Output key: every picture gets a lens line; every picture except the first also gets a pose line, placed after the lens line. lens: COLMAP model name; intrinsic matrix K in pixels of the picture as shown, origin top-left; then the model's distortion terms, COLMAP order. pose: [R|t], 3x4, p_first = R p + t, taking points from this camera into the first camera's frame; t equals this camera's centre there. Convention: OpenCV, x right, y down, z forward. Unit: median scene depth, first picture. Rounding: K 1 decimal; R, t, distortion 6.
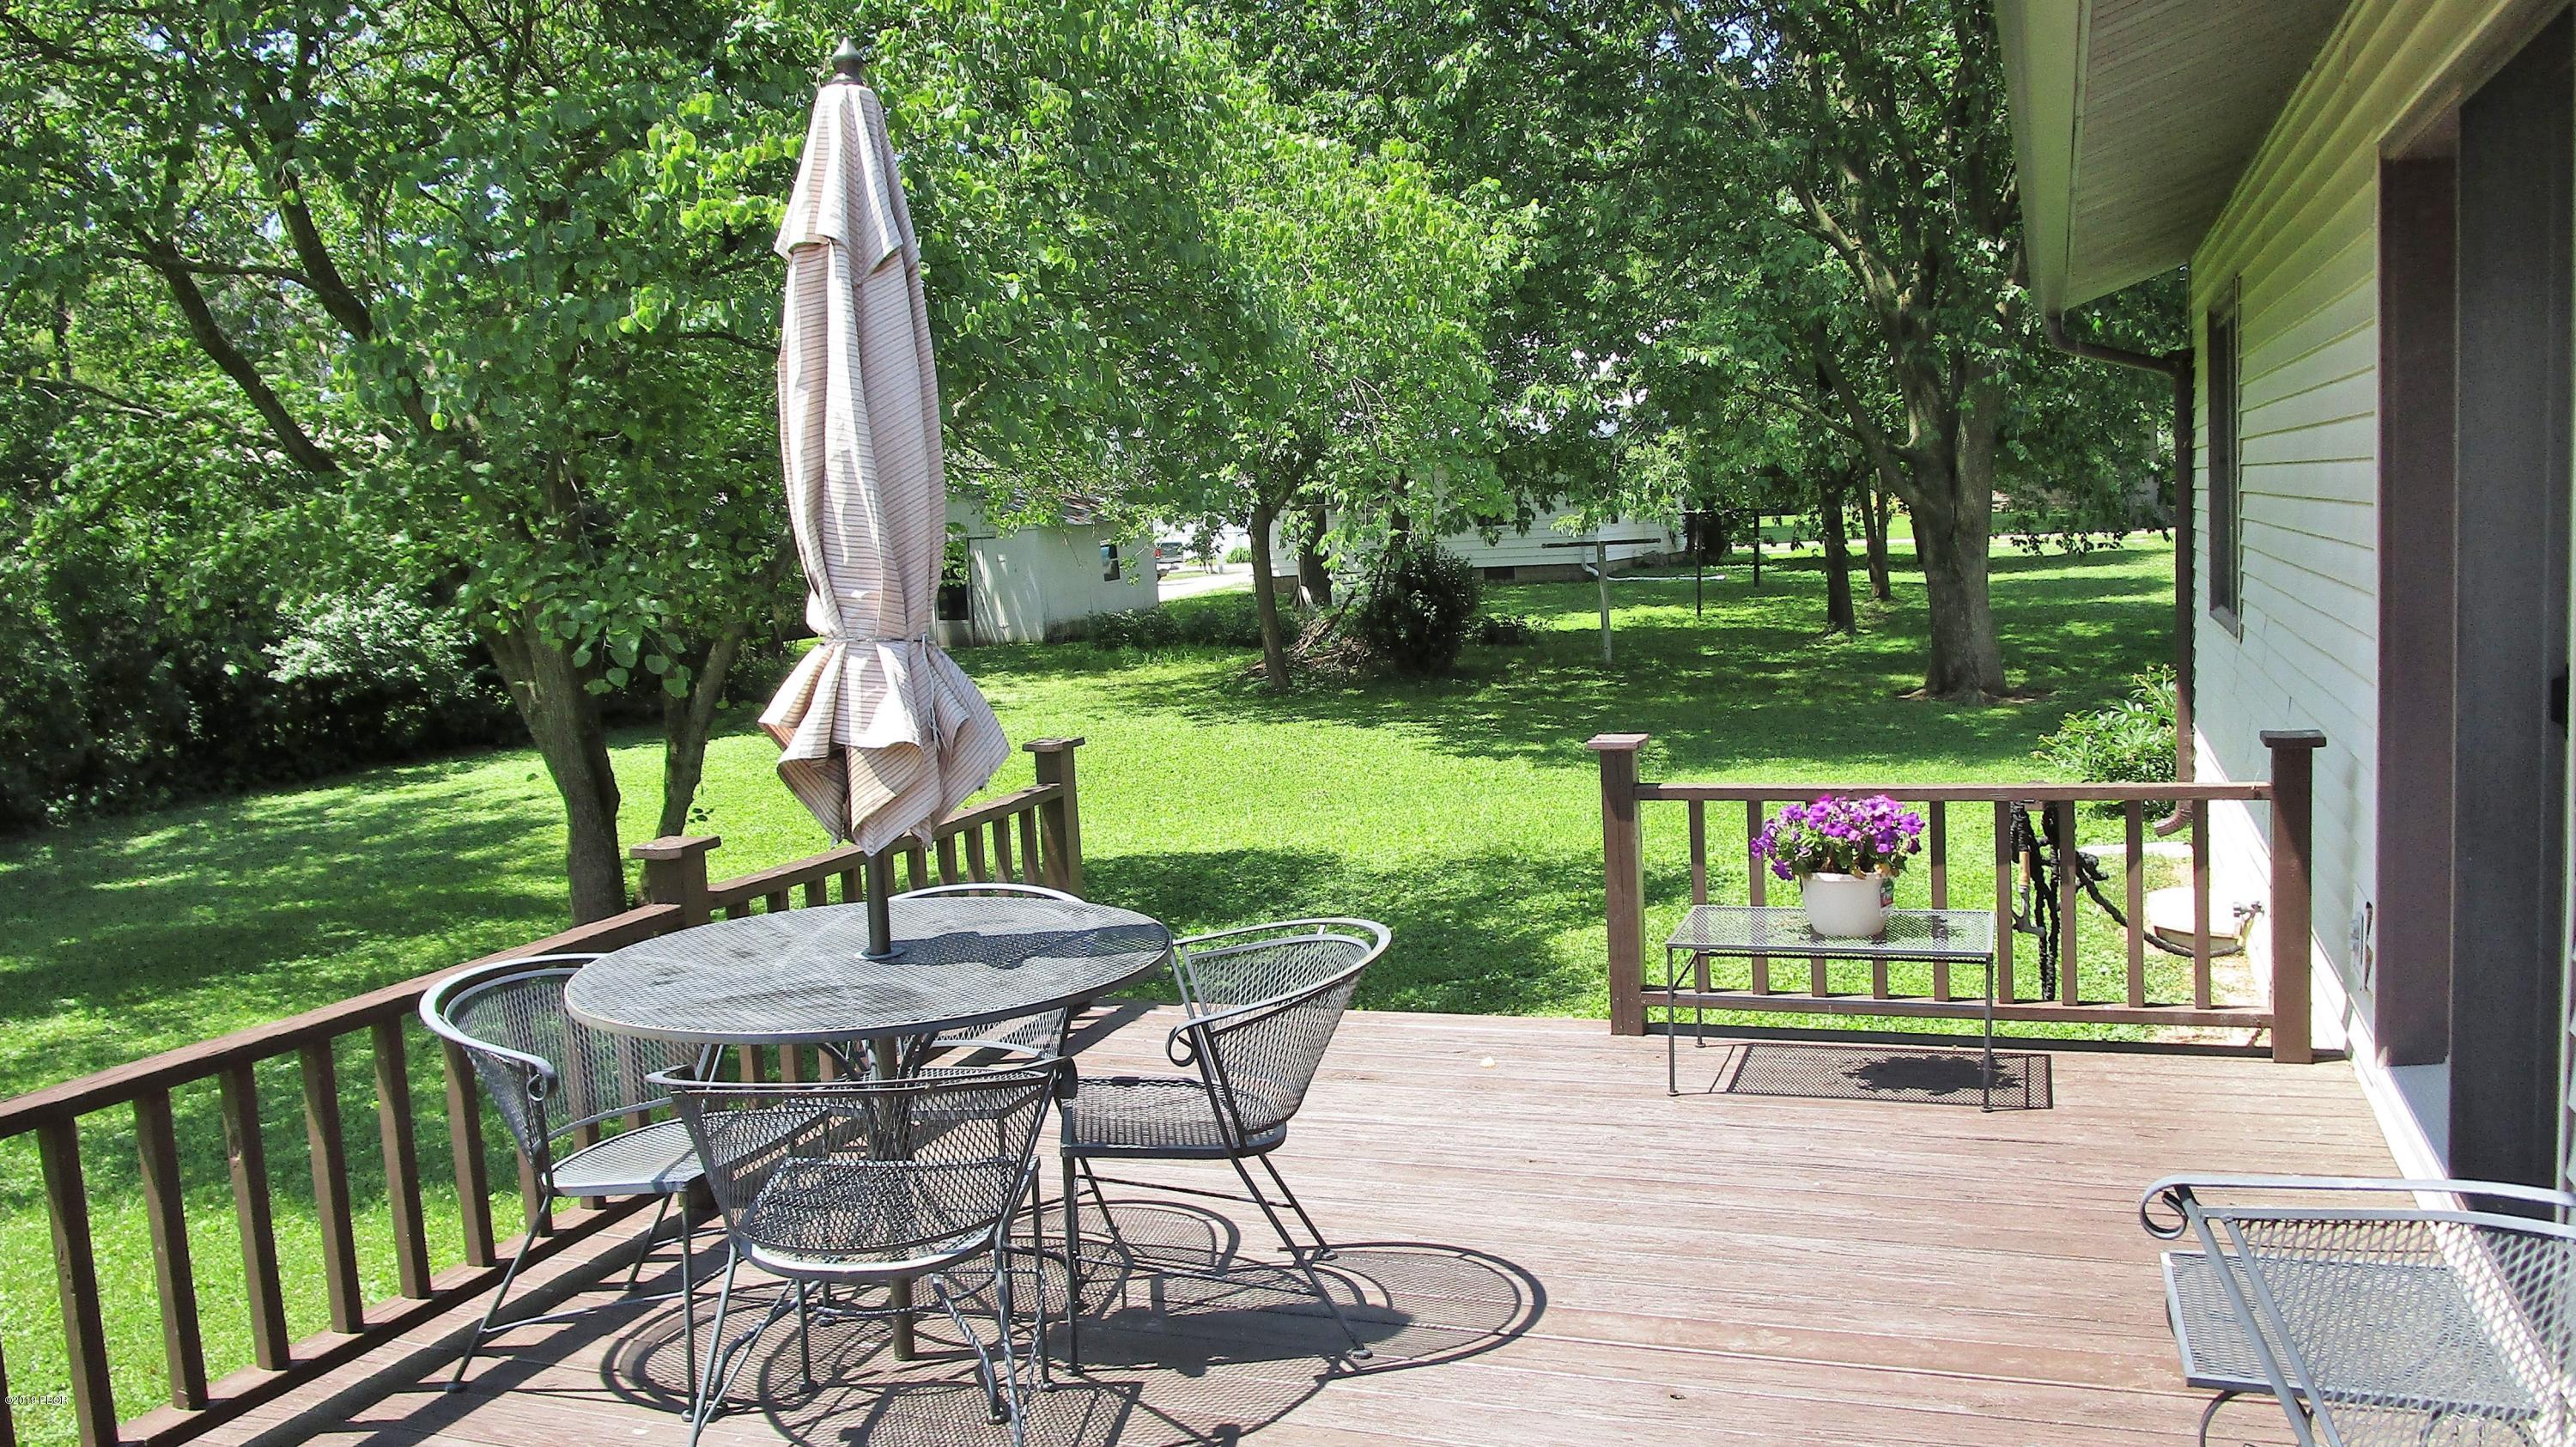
lens RADIAL K [[1934.8, 0, 1288.0], [0, 1934.8, 723.5], [0, 0, 1]] dist [-0.005215, -0.095147]
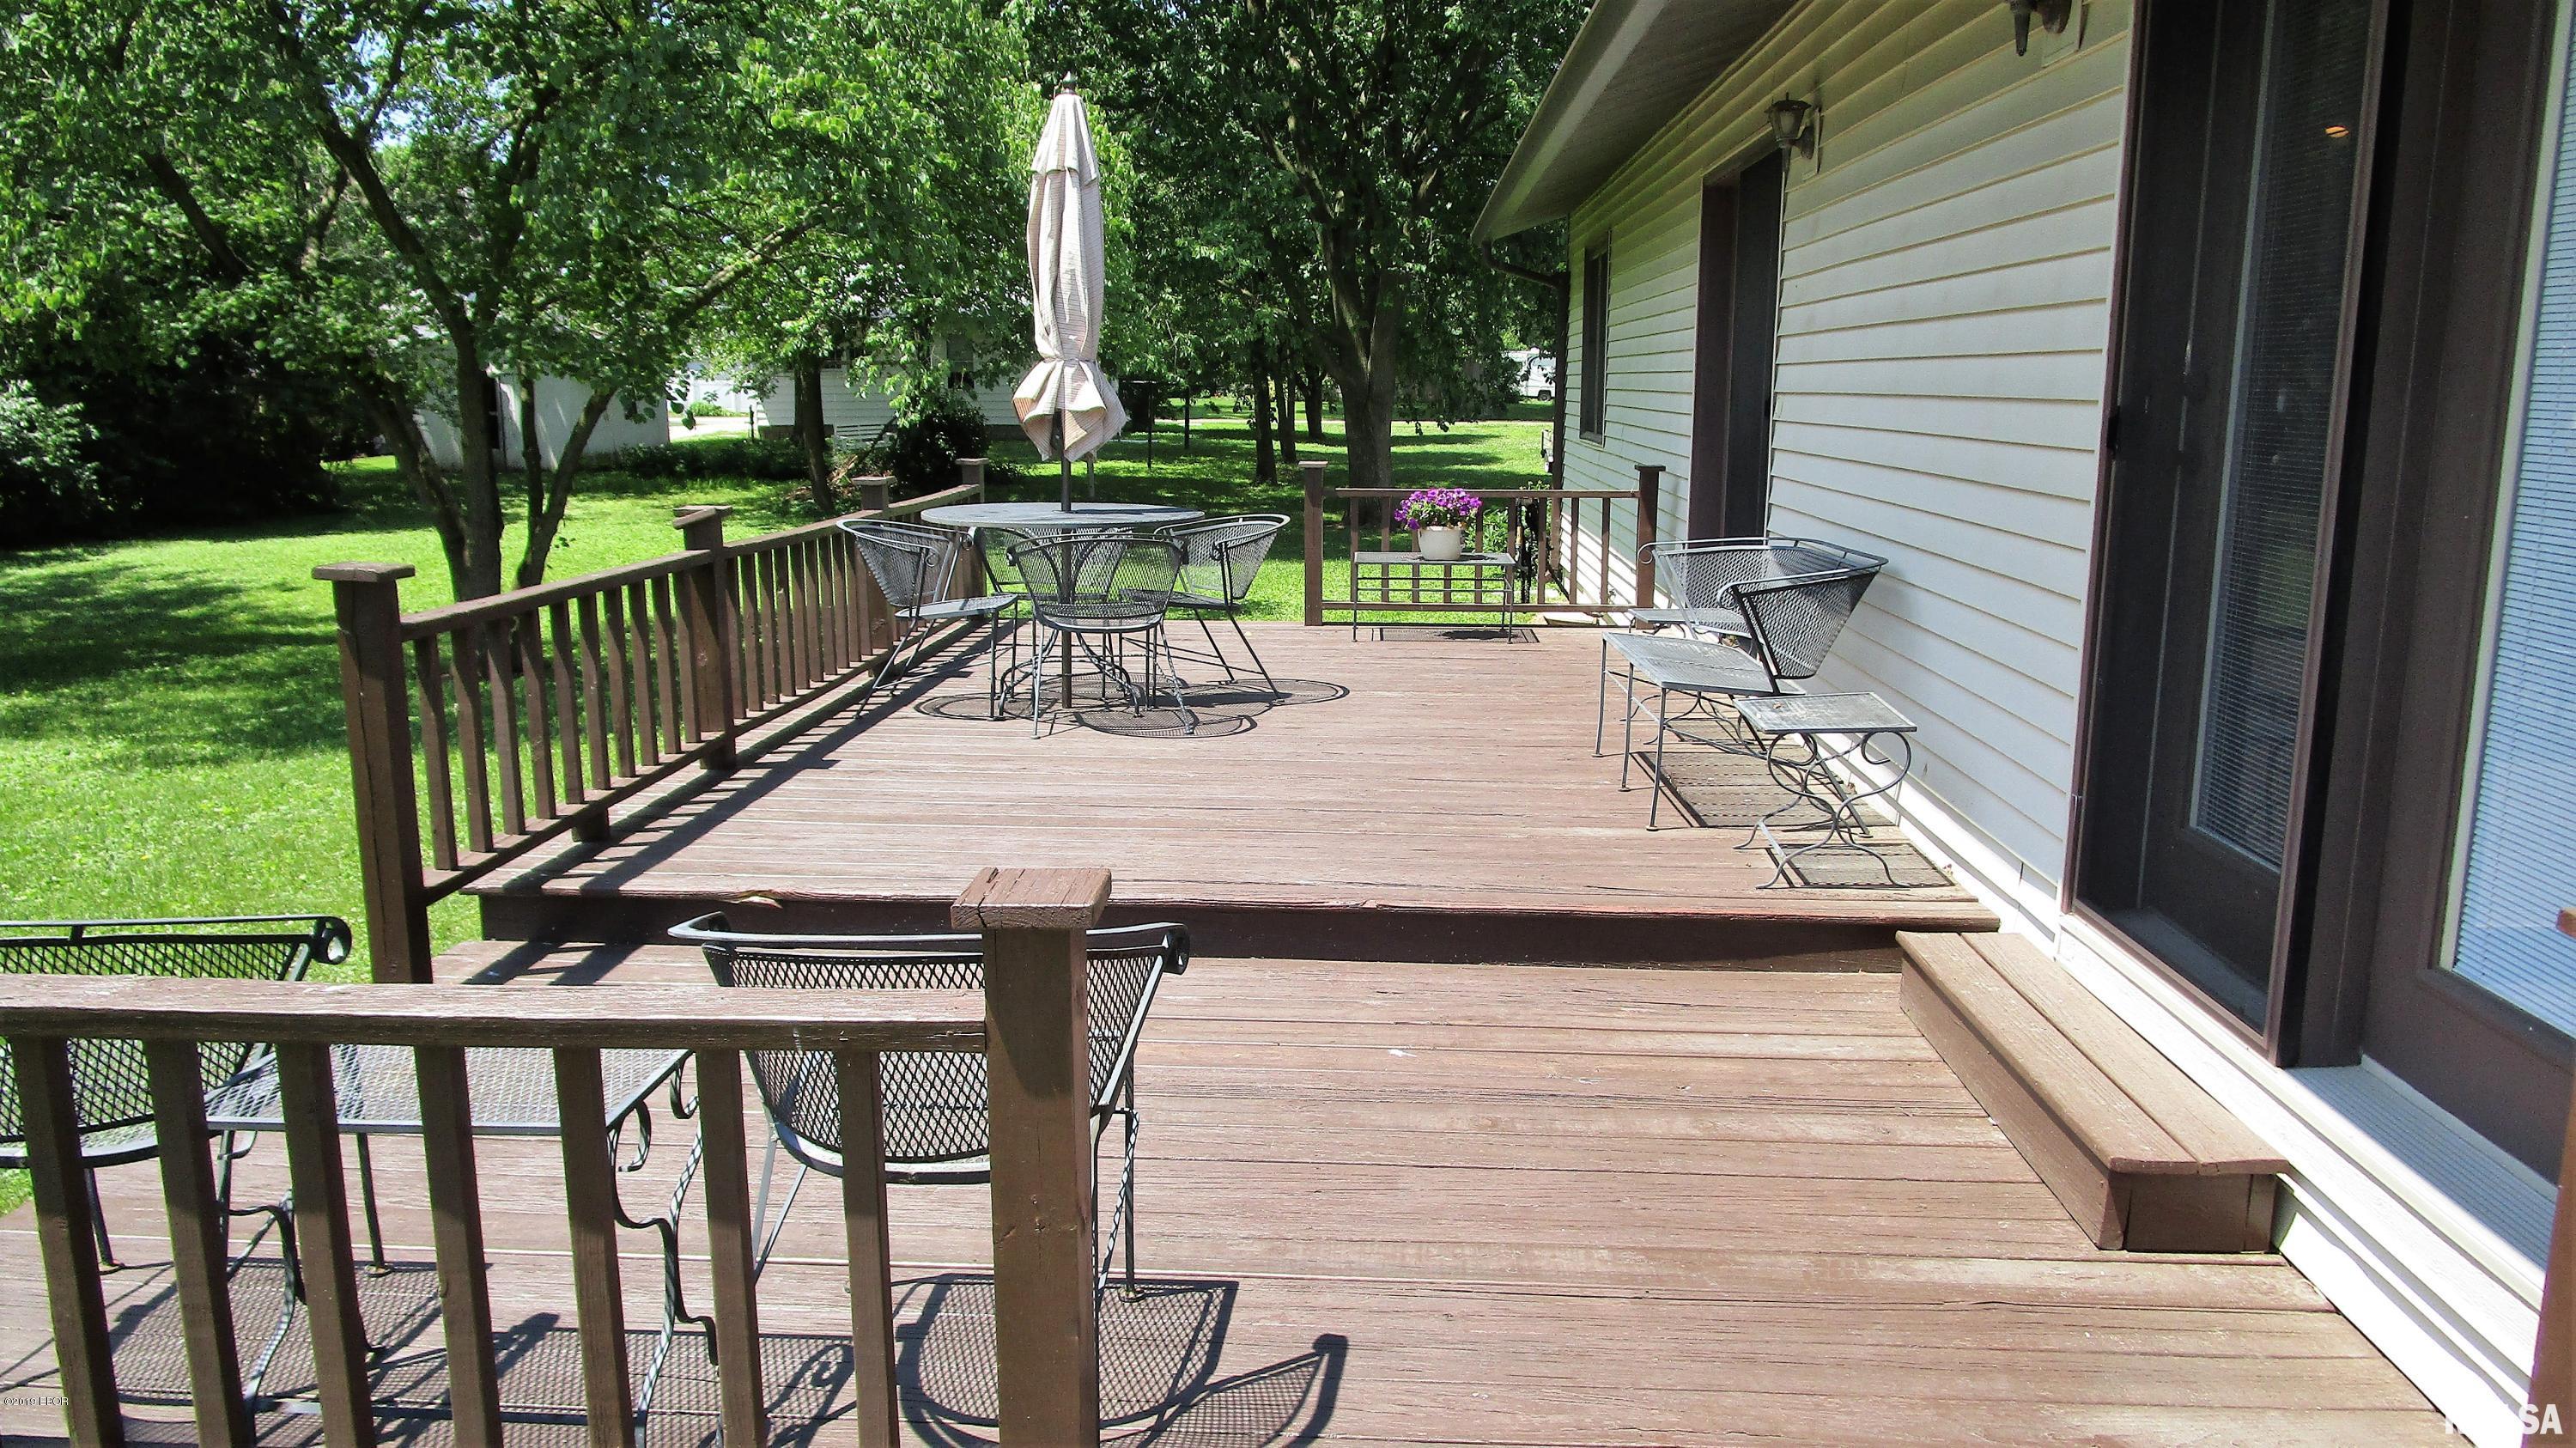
lens RADIAL K [[1845.8, 0, 1288.0], [0, 1845.8, 724.0], [0, 0, 1]] dist [-0.021654, 0.001331]
pose [[0.946381, -0.005287, 0.323009, -0.359825], [-0.016203, 0.997831, 0.063806, 0.123291], [-0.322646, -0.065618, 0.944243, -0.563414]]
